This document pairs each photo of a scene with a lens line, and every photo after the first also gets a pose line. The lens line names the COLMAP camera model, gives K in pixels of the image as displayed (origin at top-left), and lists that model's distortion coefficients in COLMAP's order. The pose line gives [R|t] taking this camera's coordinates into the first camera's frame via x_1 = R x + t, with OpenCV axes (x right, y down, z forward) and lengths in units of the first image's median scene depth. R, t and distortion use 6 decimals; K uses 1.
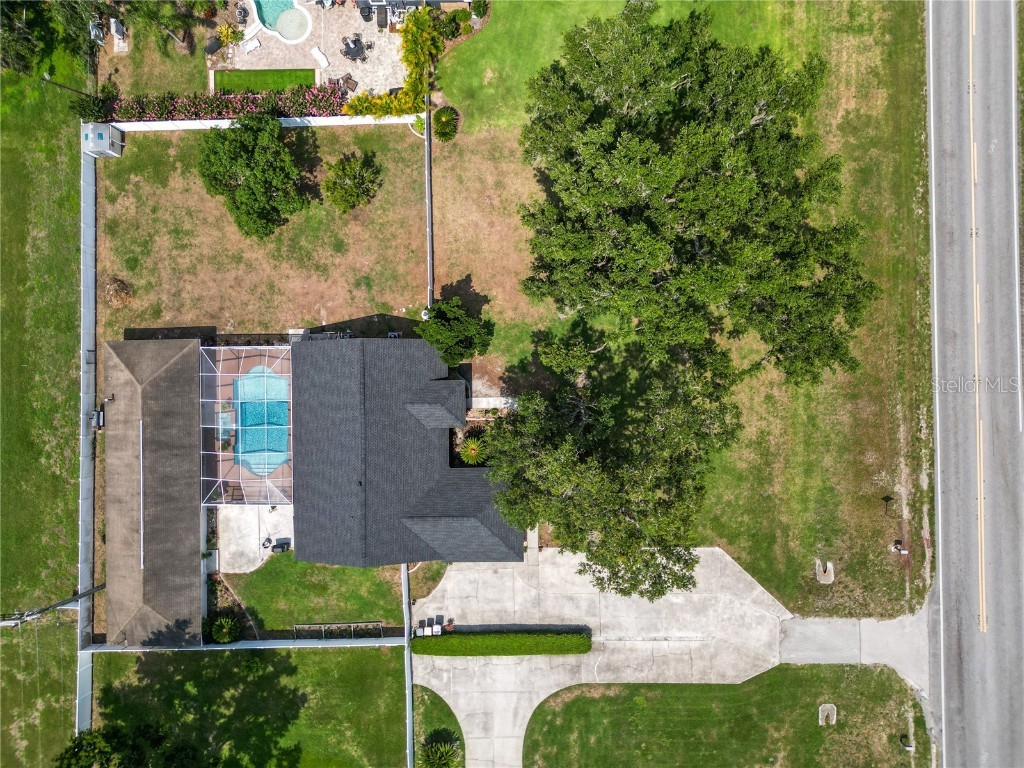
lens RADIAL K [[732.6, 0, 512.0], [0, 732.6, 384.0], [0, 0, 1]] dist [0.005614, 0.000150]
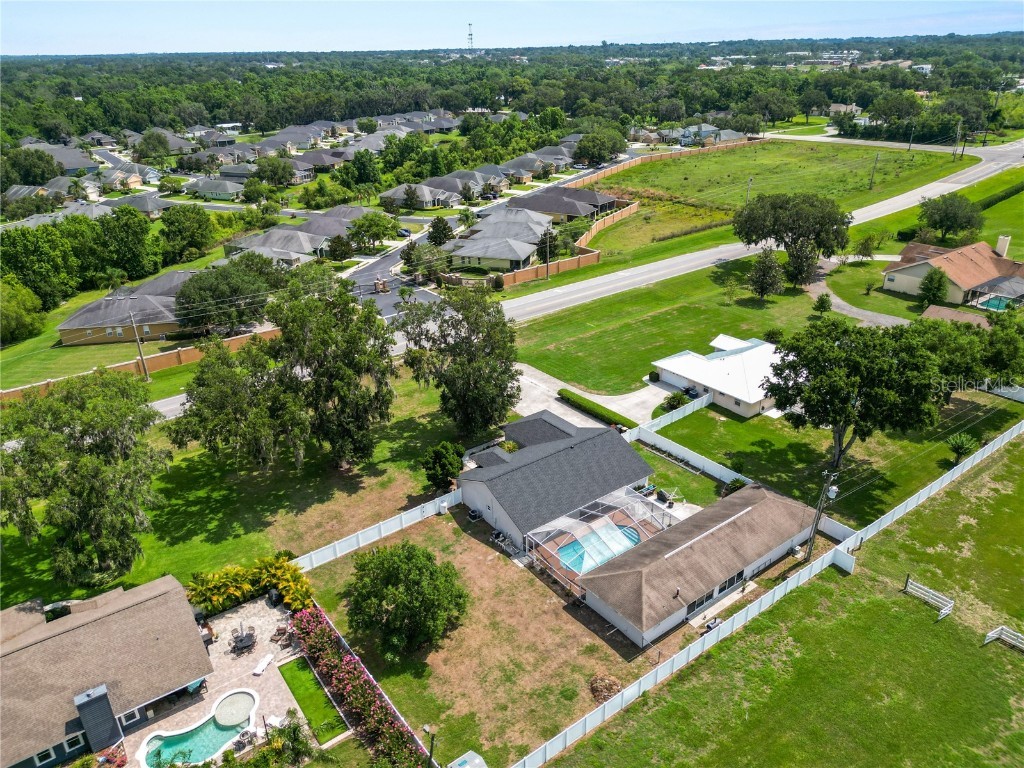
lens RADIAL K [[732.6, 0, 512.0], [0, 732.6, 384.0], [0, 0, 1]] dist [0.005614, 0.000150]
pose [[-0.584719, -0.286806, 0.758845, -1.036265], [0.810624, -0.242884, 0.532819, -0.593964], [0.031496, 0.926687, 0.374511, 0.337000]]
